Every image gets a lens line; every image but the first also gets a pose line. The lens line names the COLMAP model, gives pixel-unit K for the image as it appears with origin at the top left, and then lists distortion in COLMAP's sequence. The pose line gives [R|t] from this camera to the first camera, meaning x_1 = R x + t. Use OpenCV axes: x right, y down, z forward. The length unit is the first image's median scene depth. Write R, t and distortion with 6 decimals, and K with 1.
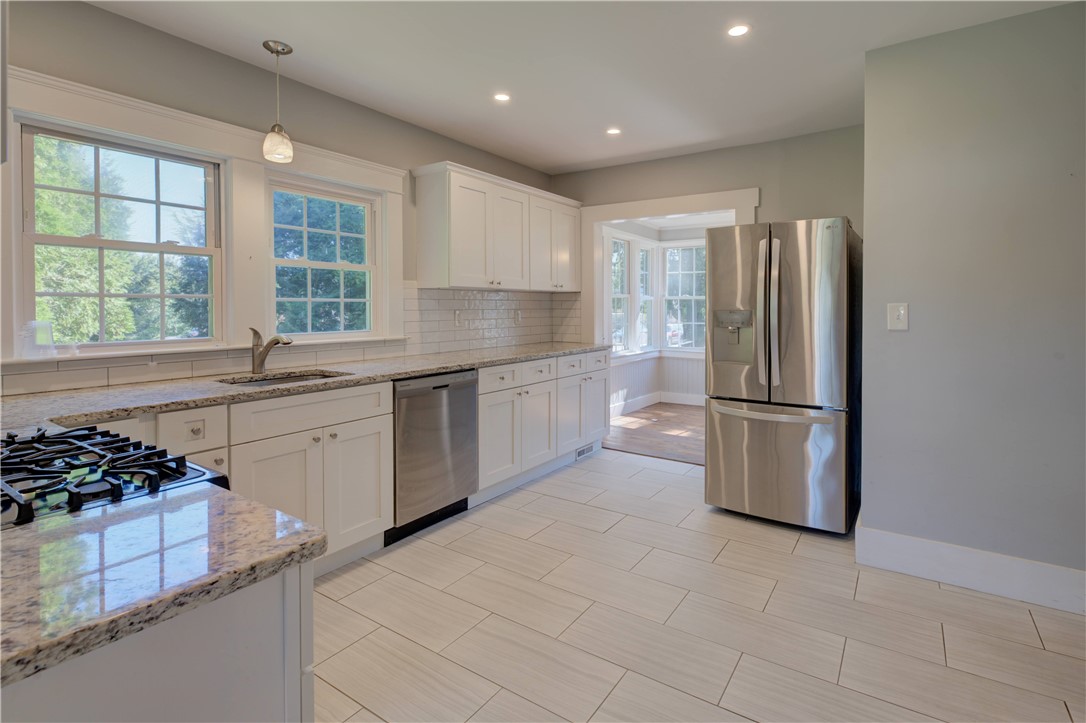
lens RADIAL K [[535.1, 0, 544.5], [0, 535.1, 313.4], [0, 0, 1]] dist [0.000221, 0.000119]
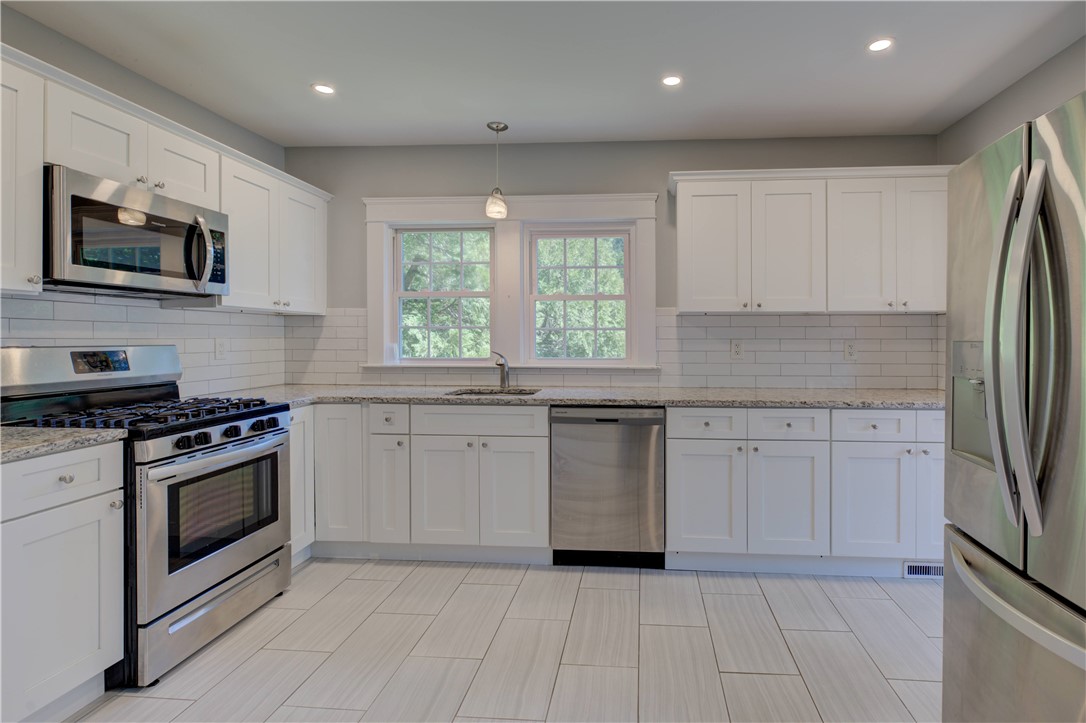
lens RADIAL K [[509.5, 0, 543.1], [0, 509.5, 339.0], [0, 0, 1]] dist [0.002101, 0.000172]
pose [[0.492489, 0.004519, -0.870307, 0.507834], [-0.012722, 0.999917, -0.002007, -0.001393], [0.870226, 0.012060, 0.492505, 0.447031]]
